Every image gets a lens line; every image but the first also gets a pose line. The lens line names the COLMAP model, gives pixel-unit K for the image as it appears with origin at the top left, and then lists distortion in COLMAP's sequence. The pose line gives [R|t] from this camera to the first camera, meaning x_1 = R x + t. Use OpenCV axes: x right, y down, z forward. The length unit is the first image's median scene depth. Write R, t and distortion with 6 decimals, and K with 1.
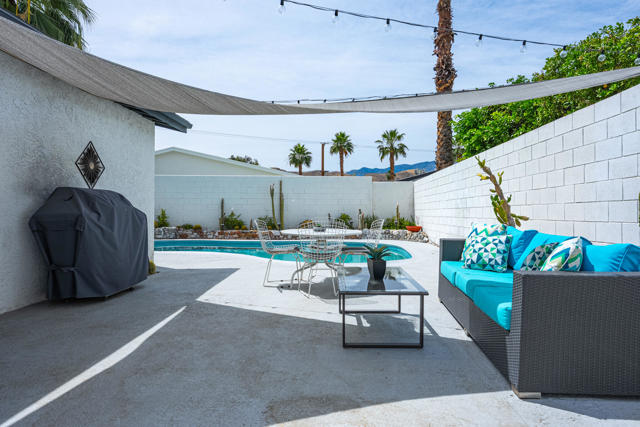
lens RADIAL K [[441.3, 0, 319.2], [0, 441.3, 214.1], [0, 0, 1]] dist [0.001578, 0.007543]
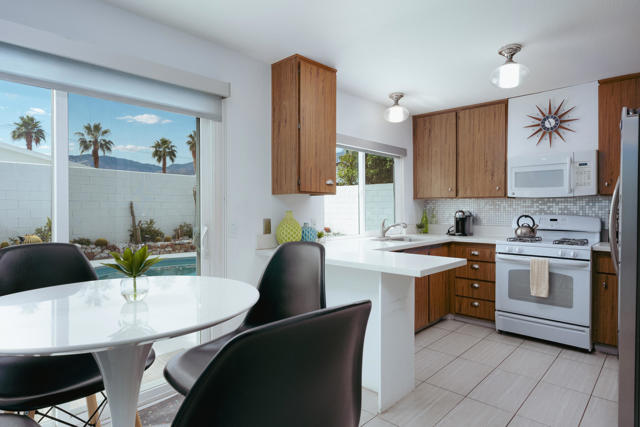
lens RADIAL K [[364.5, 0, 322.8], [0, 364.5, 212.2], [0, 0, 1]] dist [-0.002726, -0.000988]
pose [[0.649042, -0.010863, 0.760675, -0.124562], [-0.000905, 0.999886, 0.015051, -0.006863], [-0.760752, -0.010457, 0.648959, 0.090383]]
